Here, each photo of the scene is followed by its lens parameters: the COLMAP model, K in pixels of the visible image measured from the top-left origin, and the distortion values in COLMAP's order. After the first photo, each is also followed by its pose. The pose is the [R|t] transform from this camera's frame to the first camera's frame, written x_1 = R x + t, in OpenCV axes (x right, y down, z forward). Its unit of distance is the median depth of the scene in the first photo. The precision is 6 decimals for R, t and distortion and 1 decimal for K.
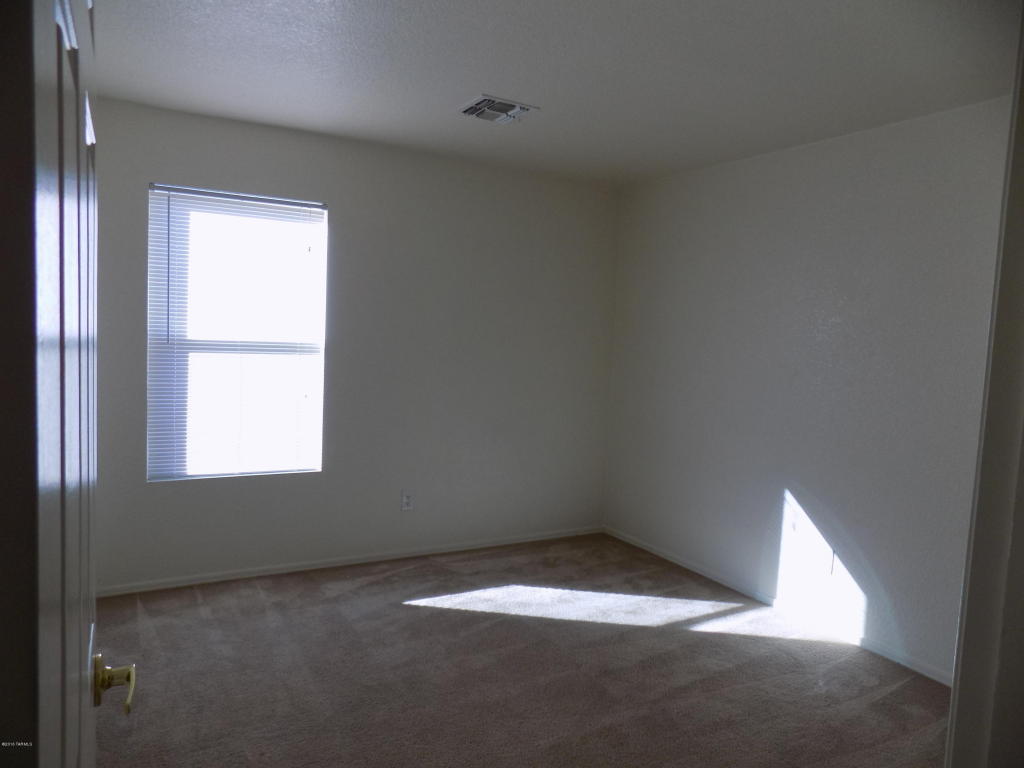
lens RADIAL K [[704.9, 0, 514.7], [0, 704.9, 389.9], [0, 0, 1]] dist [-0.069377, 0.064178]
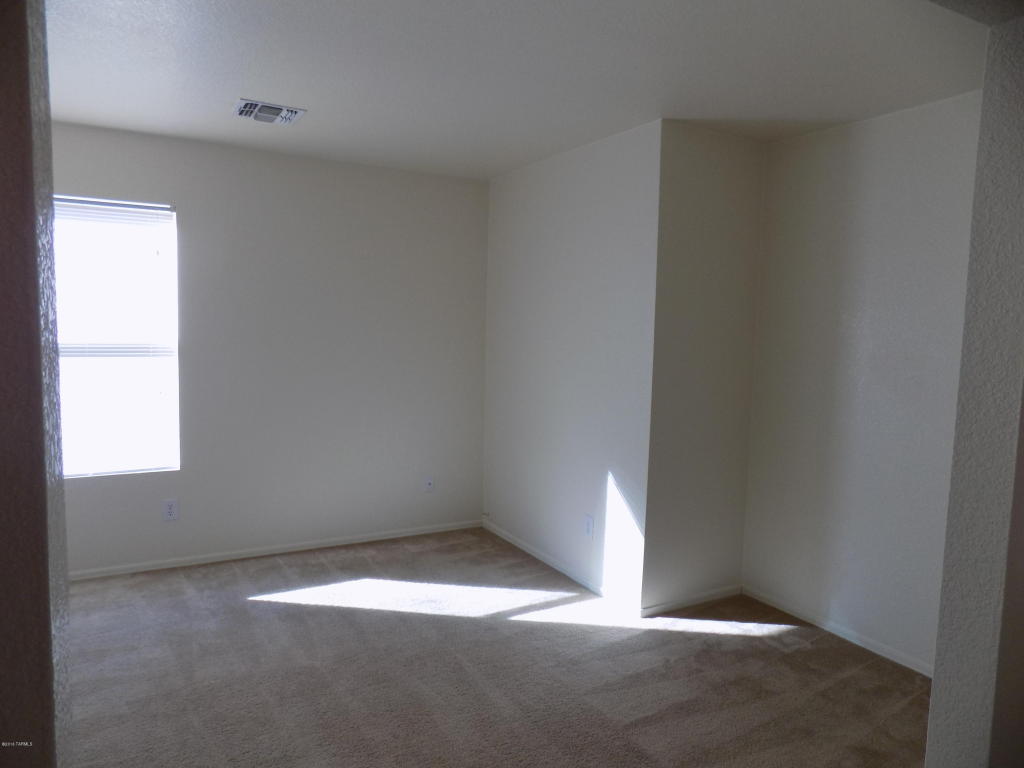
lens RADIAL K [[704.9, 0, 507.1], [0, 704.9, 382.8], [0, 0, 1]] dist [-0.069377, 0.064178]
pose [[0.999521, -0.016646, 0.026072, 0.194320], [0.016883, 0.999818, -0.008866, 0.007535], [-0.025919, 0.009302, 0.999621, -0.019196]]
